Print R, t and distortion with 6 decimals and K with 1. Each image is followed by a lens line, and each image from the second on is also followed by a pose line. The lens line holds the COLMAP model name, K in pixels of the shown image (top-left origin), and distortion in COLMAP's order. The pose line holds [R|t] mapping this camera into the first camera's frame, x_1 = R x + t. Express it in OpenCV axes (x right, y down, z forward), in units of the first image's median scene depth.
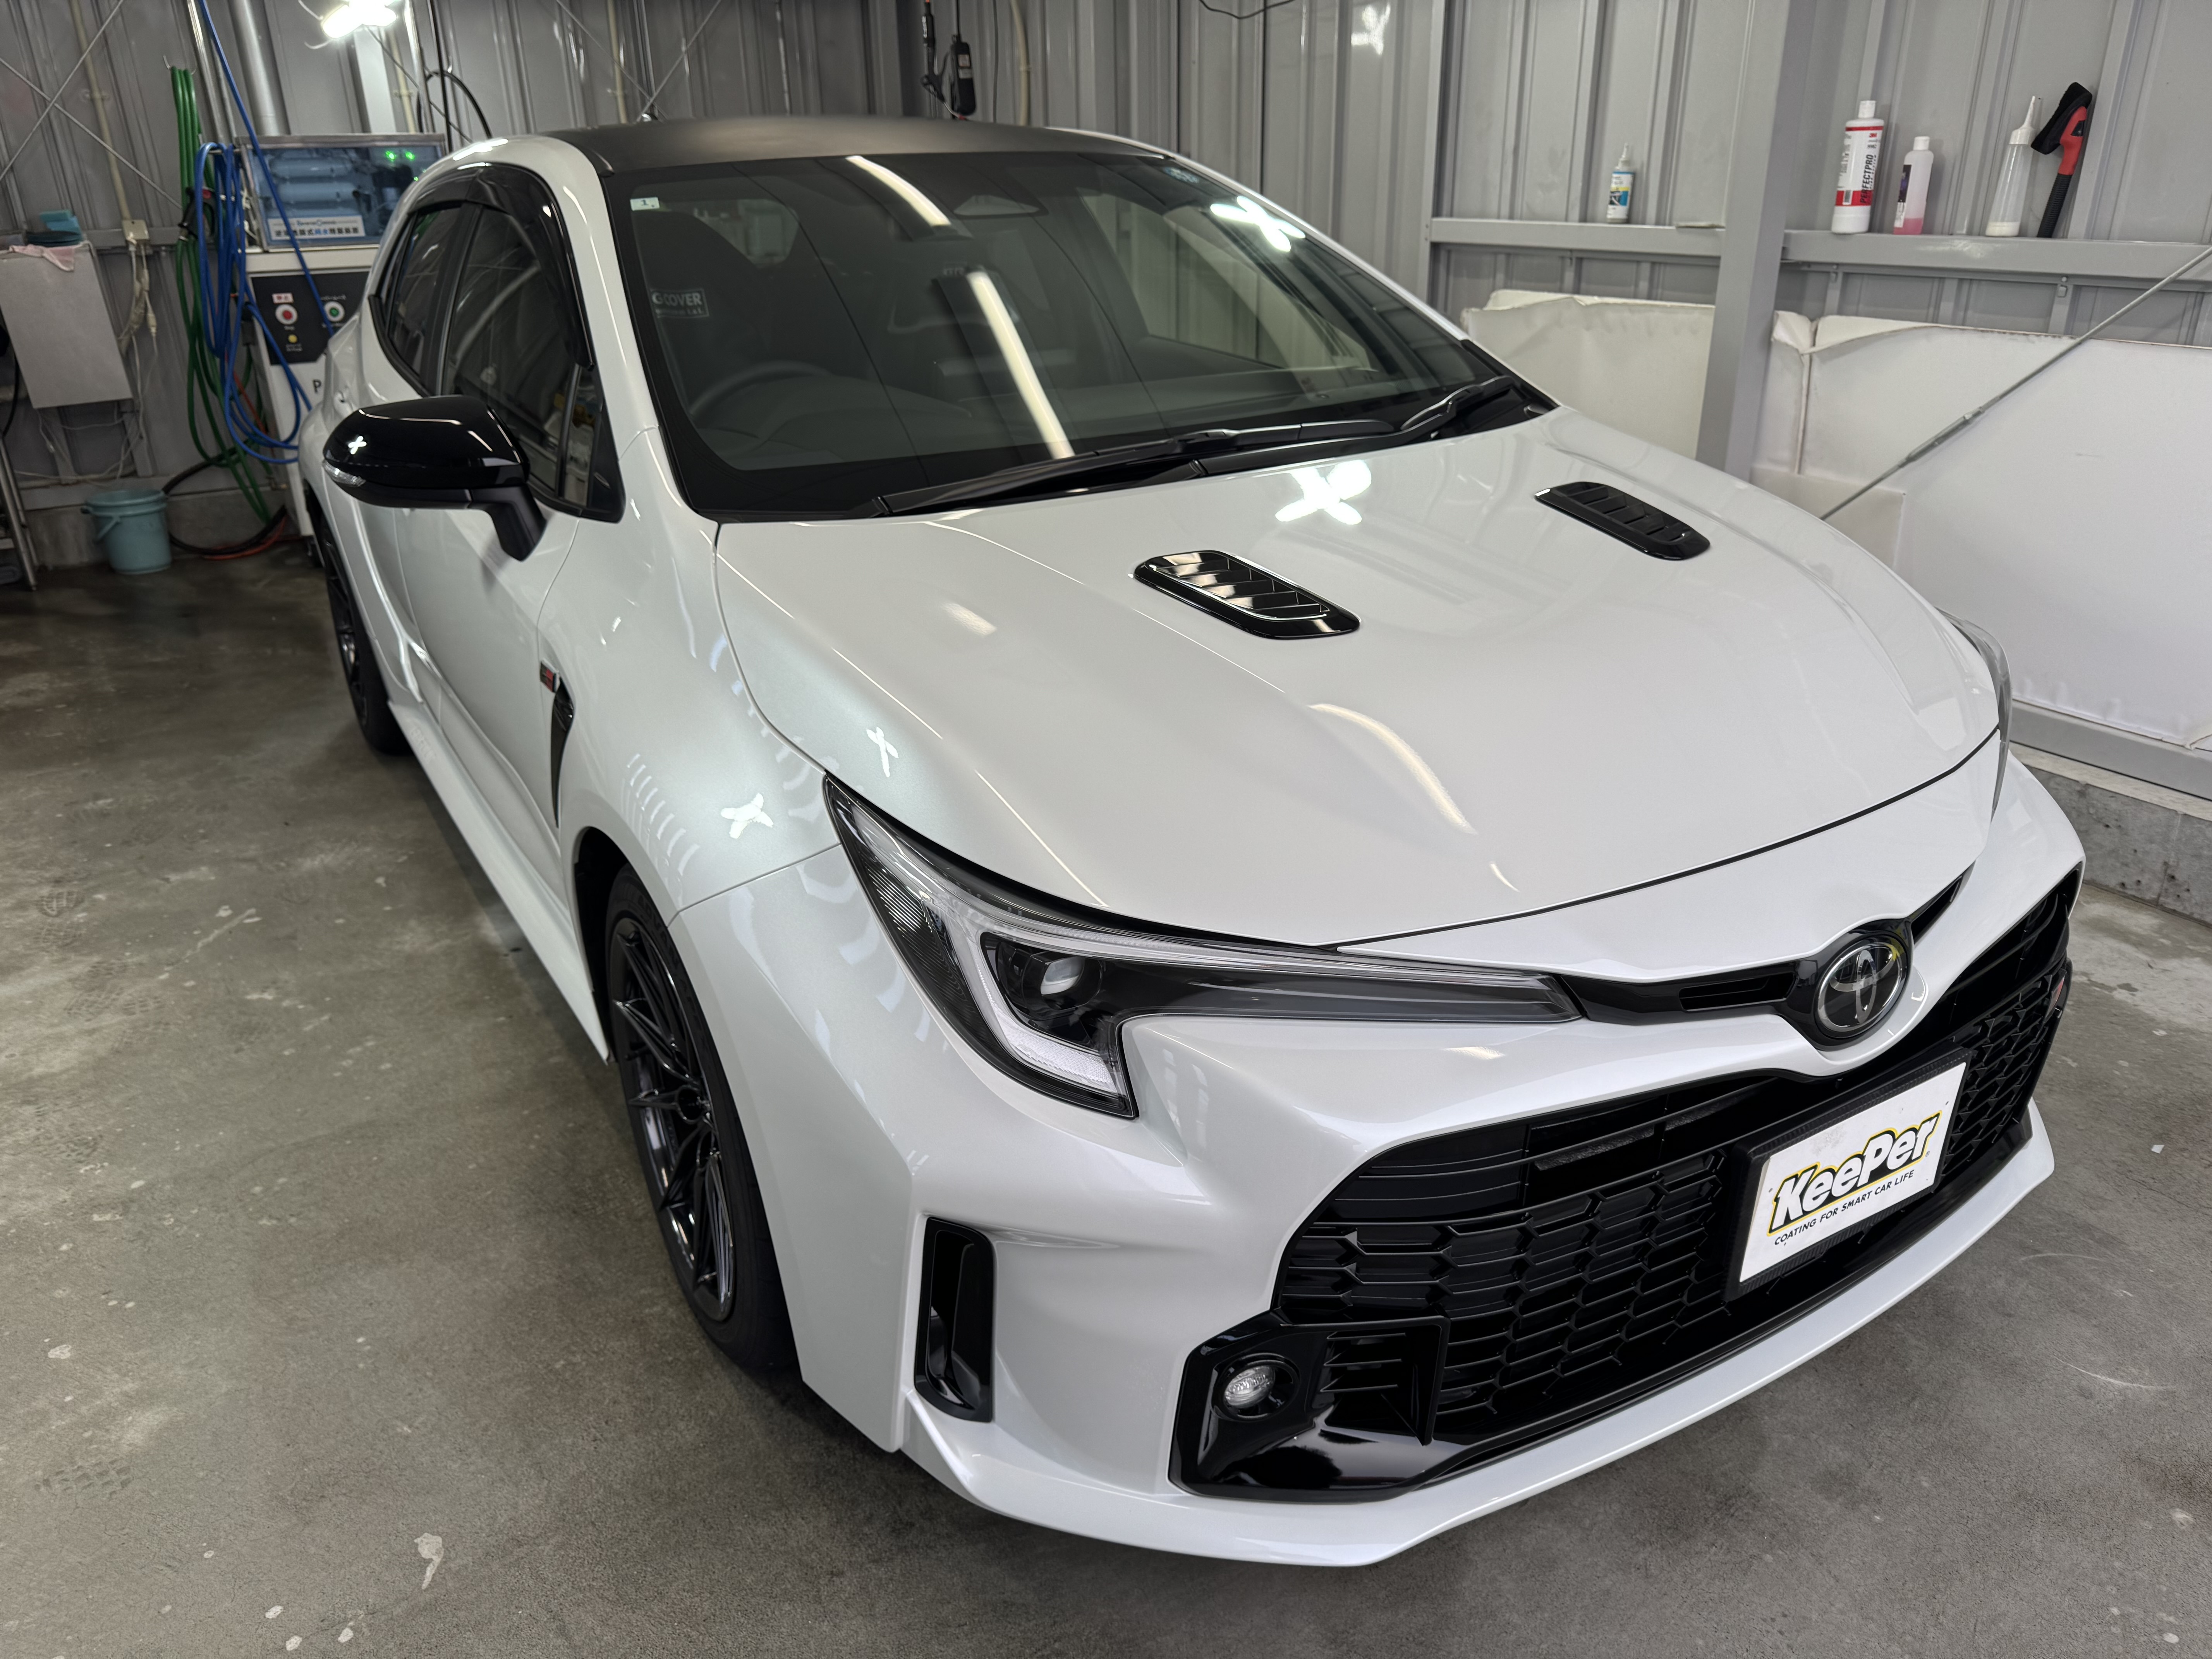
lens RADIAL K [[1547.7, 0, 1106.0], [0, 1547.7, 829.5], [0, 0, 1]] dist [-0.003135, -0.004305]
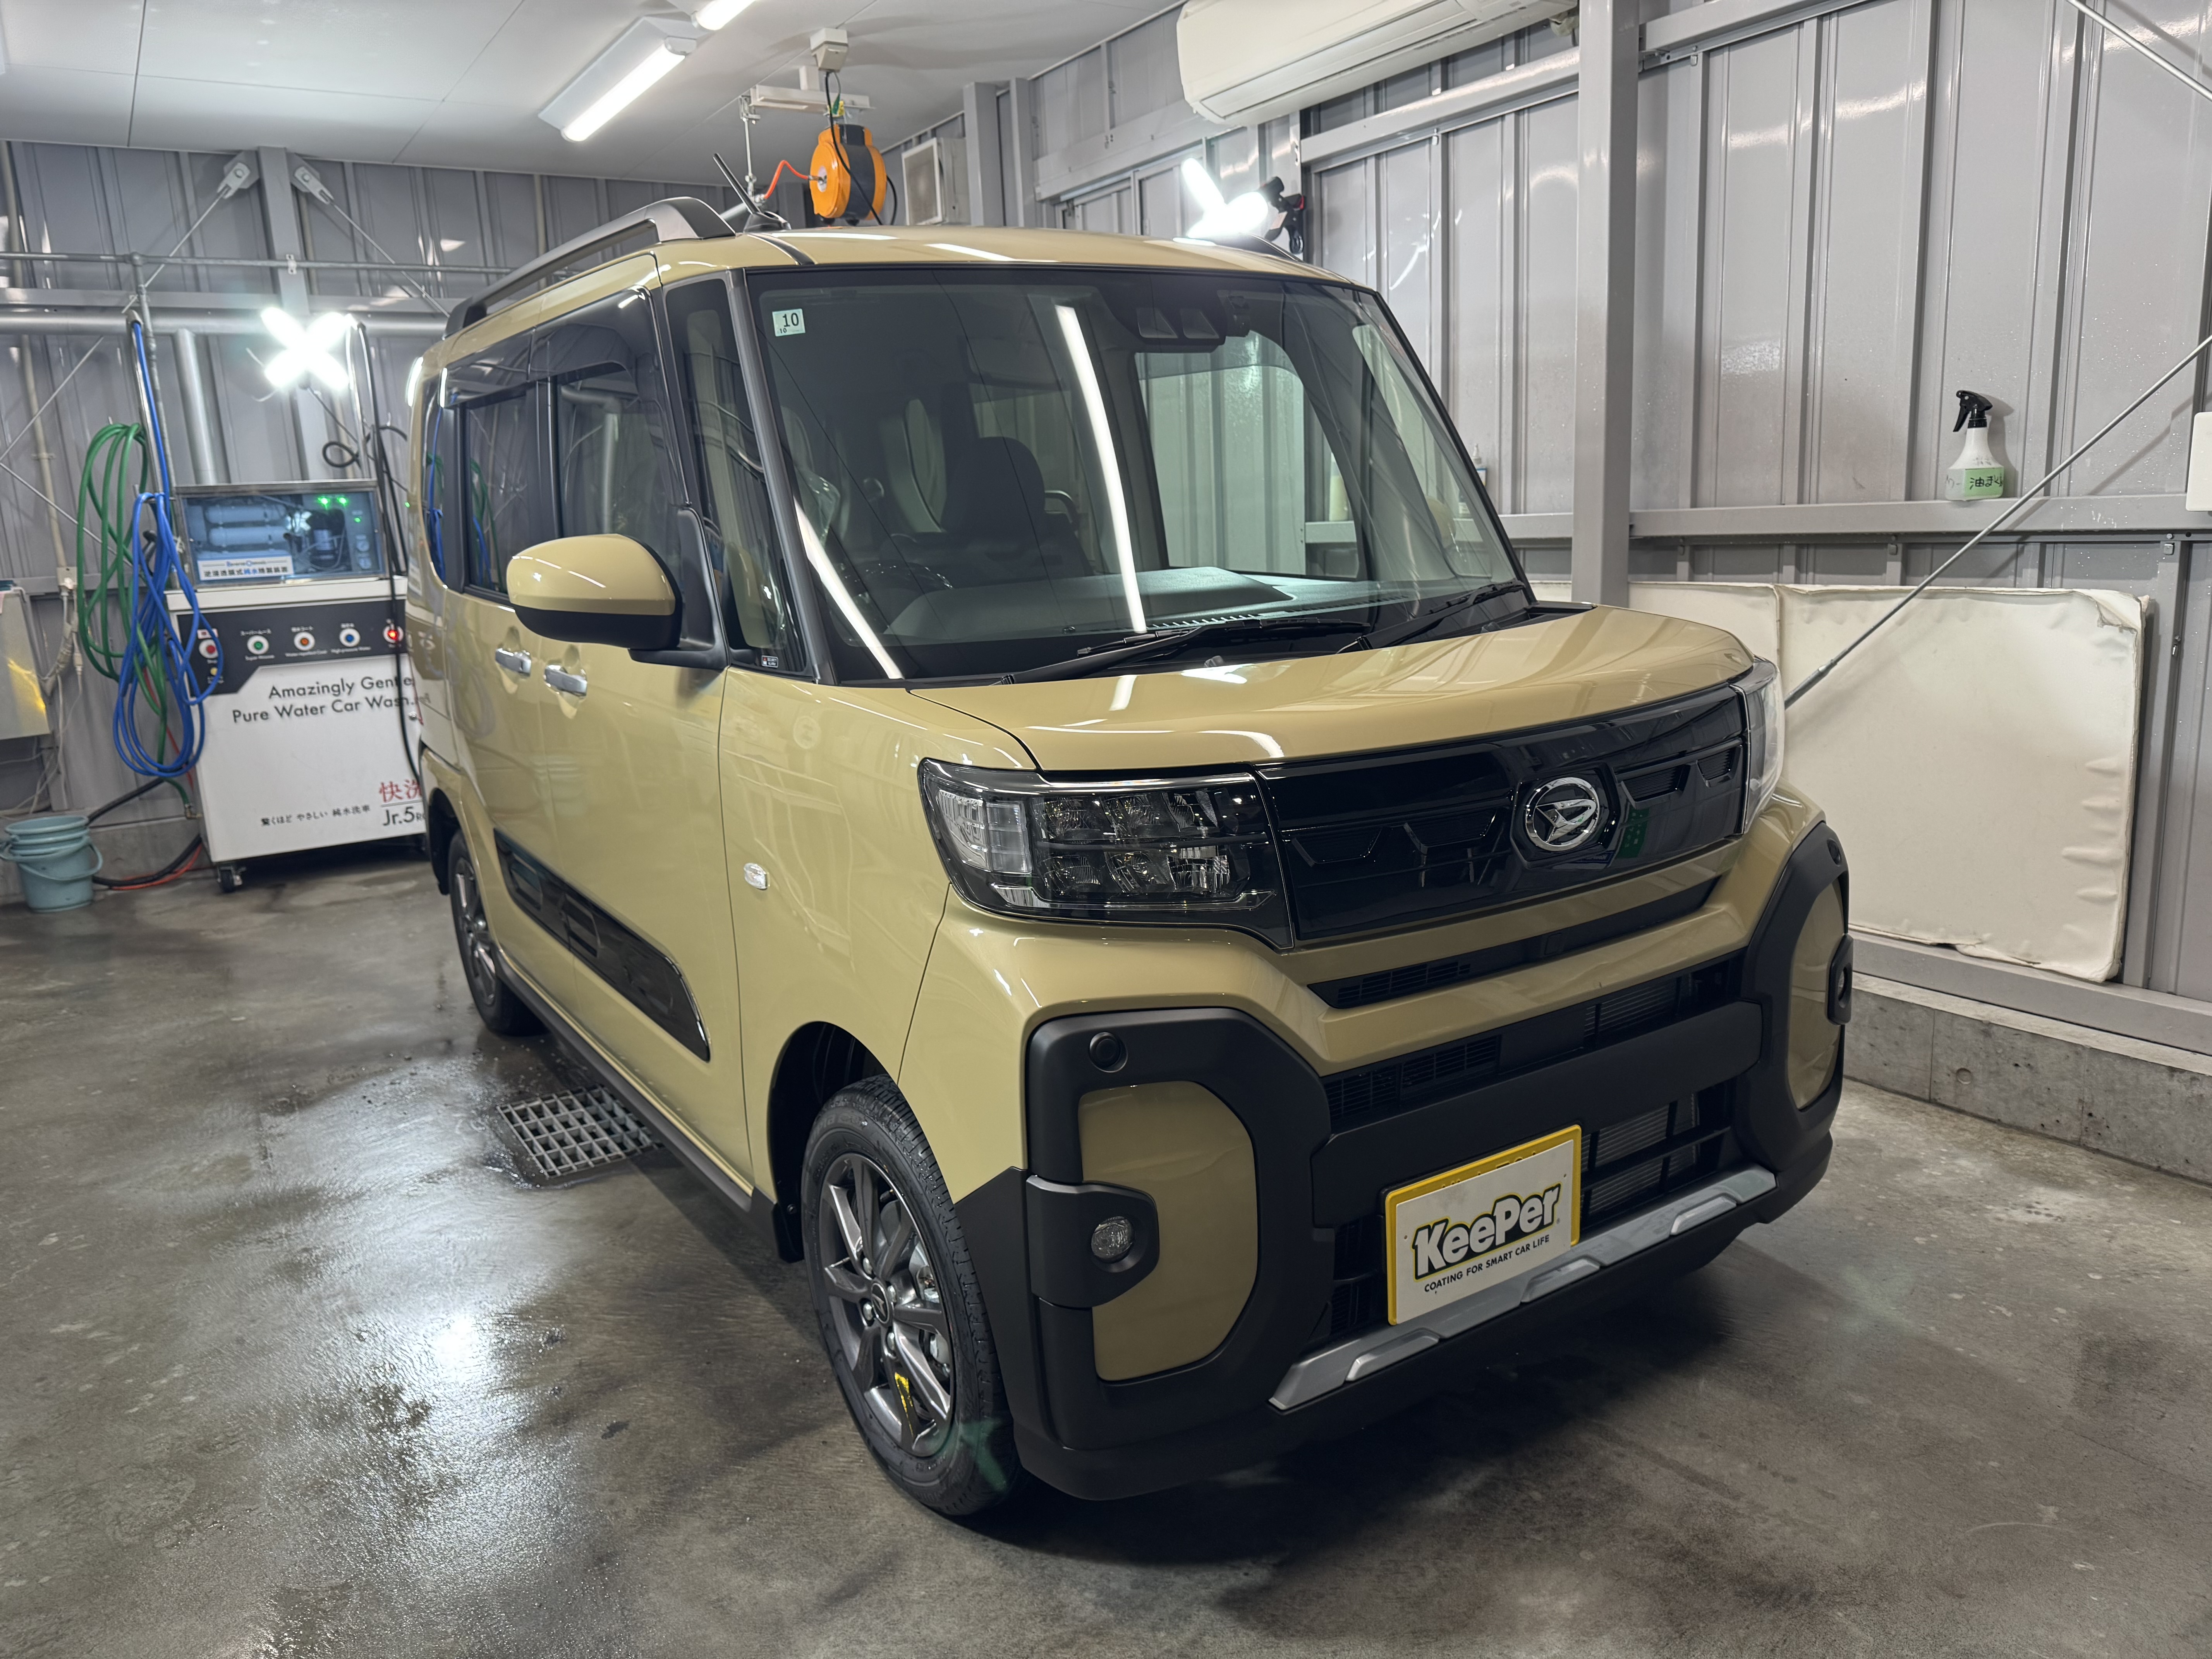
lens RADIAL K [[1547.7, 0, 1106.0], [0, 1547.7, 829.5], [0, 0, 1]] dist [-0.003135, -0.004305]
pose [[0.998988, -0.036627, 0.026086, 0.032451], [0.041174, 0.978269, -0.203212, 0.016478], [-0.018076, 0.204081, 0.978787, 0.014472]]
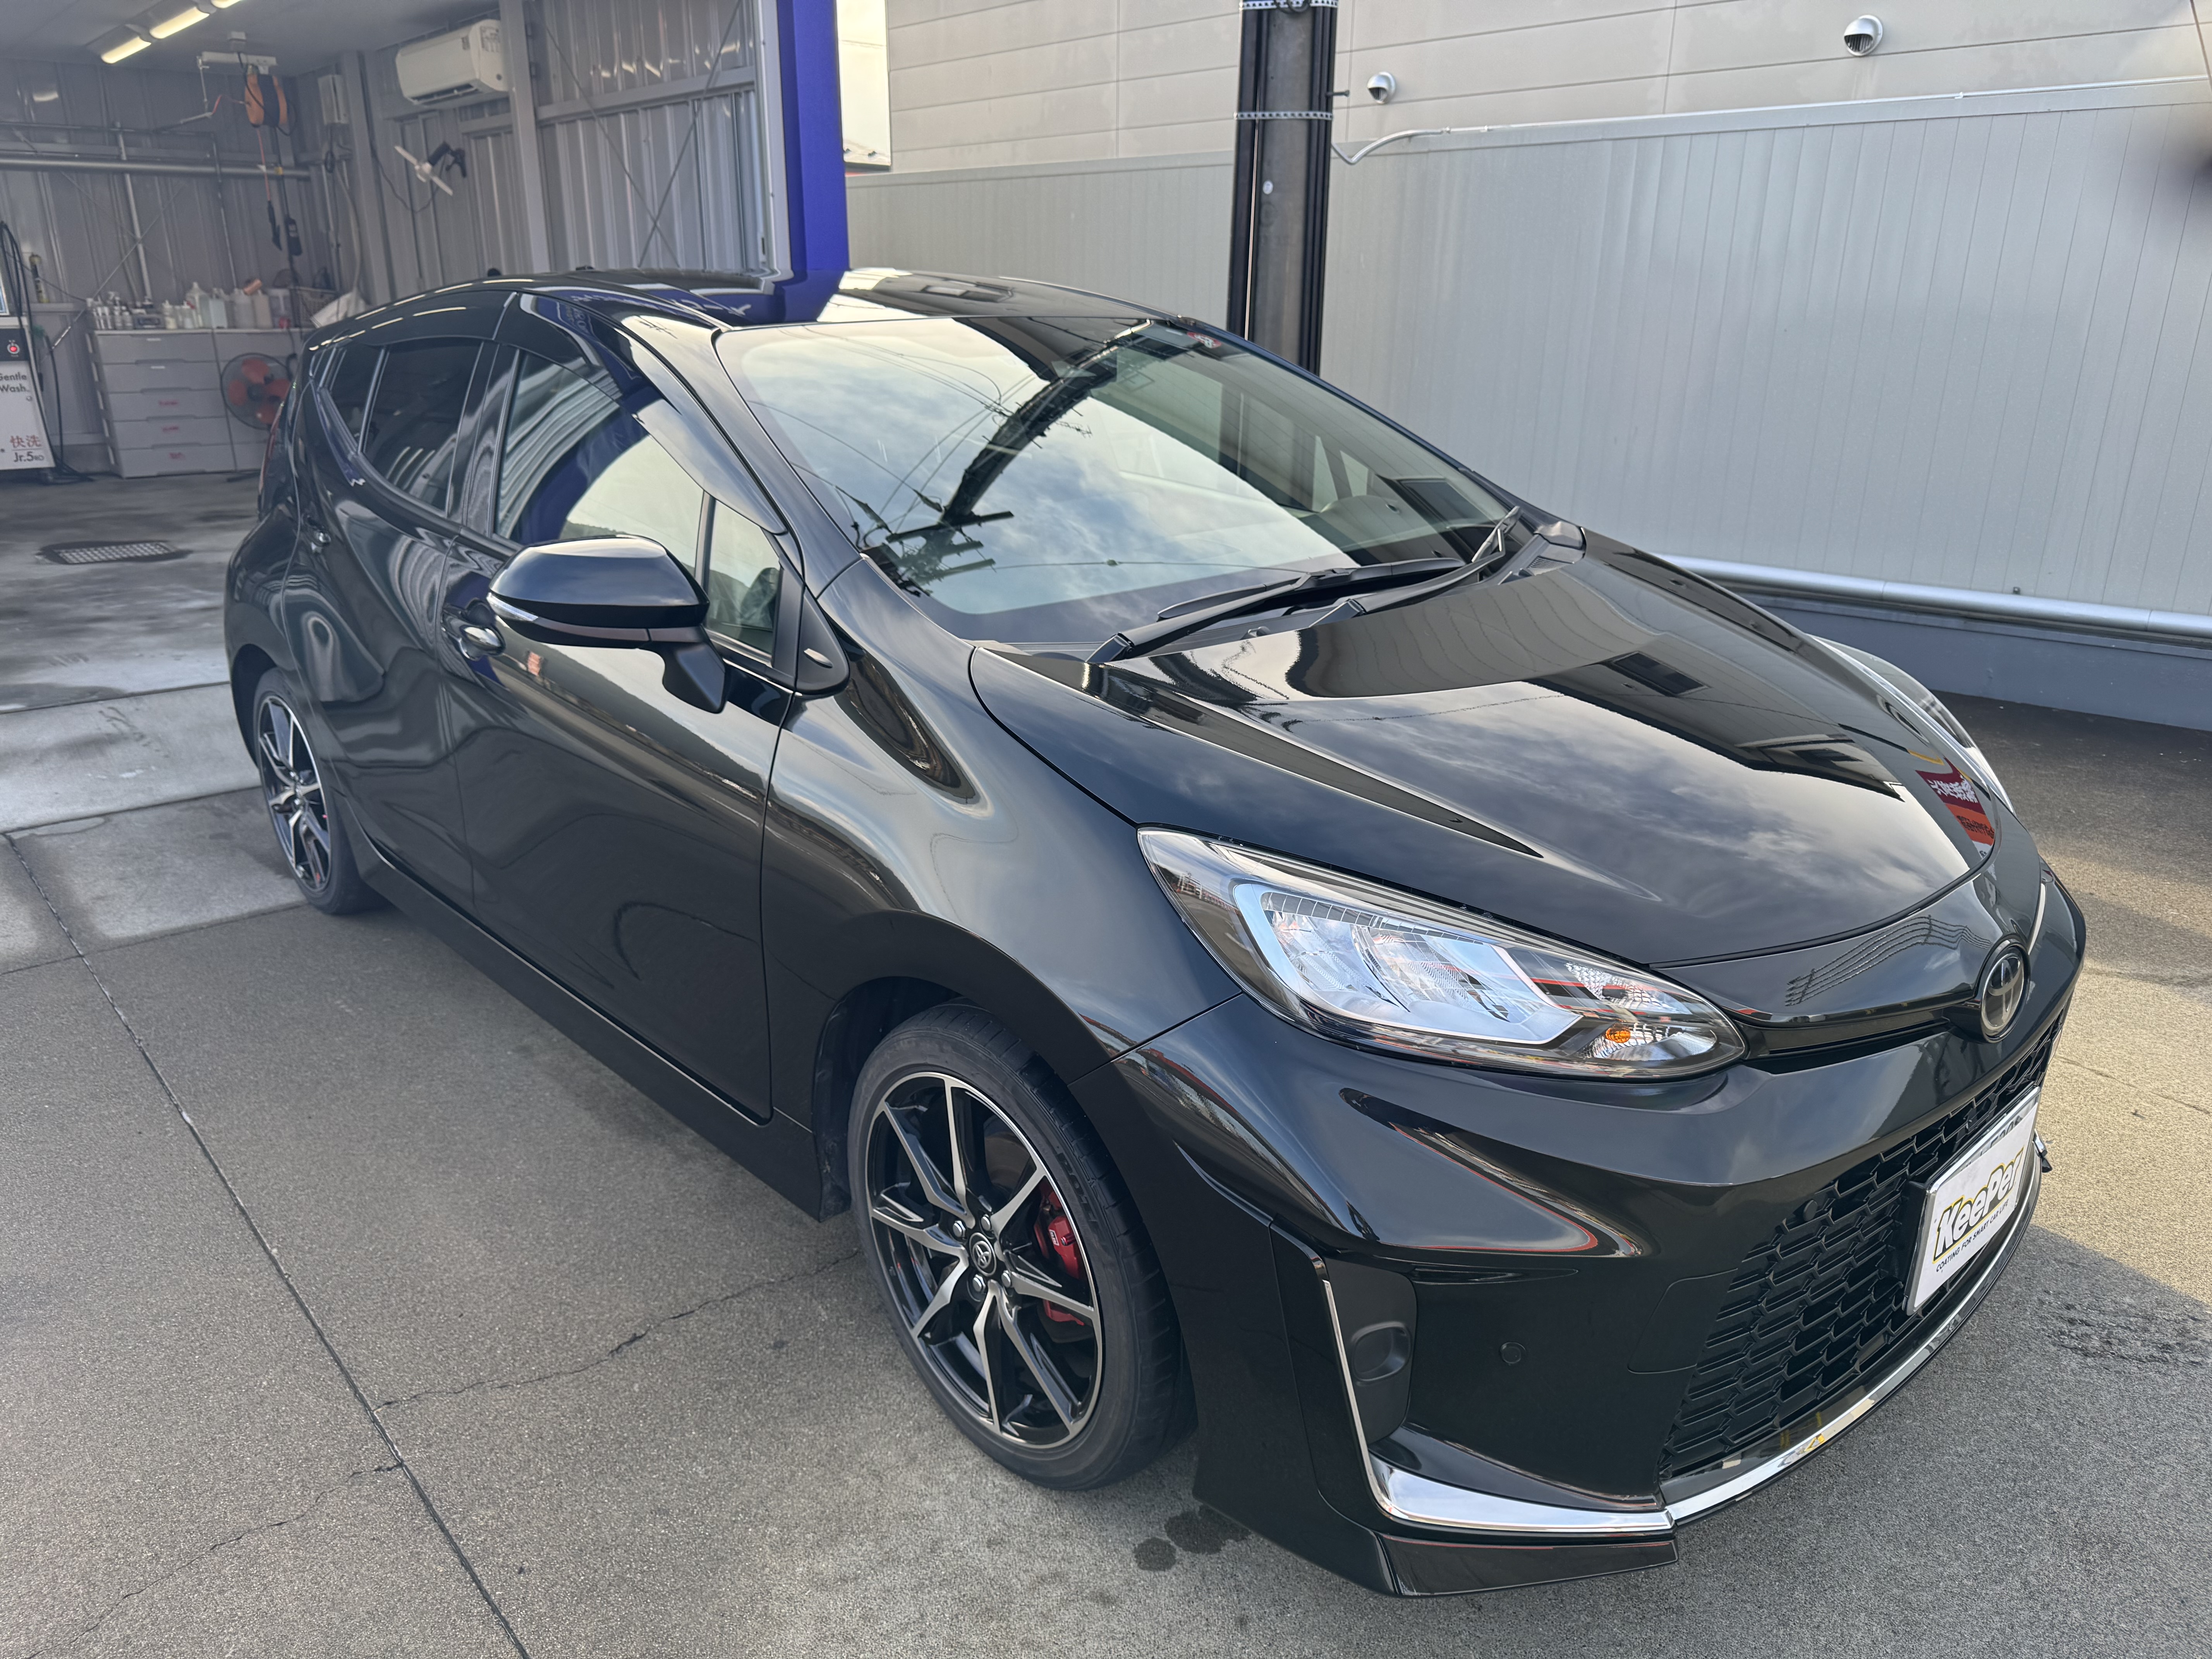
lens RADIAL K [[1547.7, 0, 1106.0], [0, 1547.7, 829.5], [0, 0, 1]] dist [-0.003135, -0.004305]
pose [[0.986395, -0.027586, 0.162064, 0.604066], [0.039406, 0.996756, -0.070176, 0.443488], [-0.159602, 0.075608, 0.984282, -1.046908]]
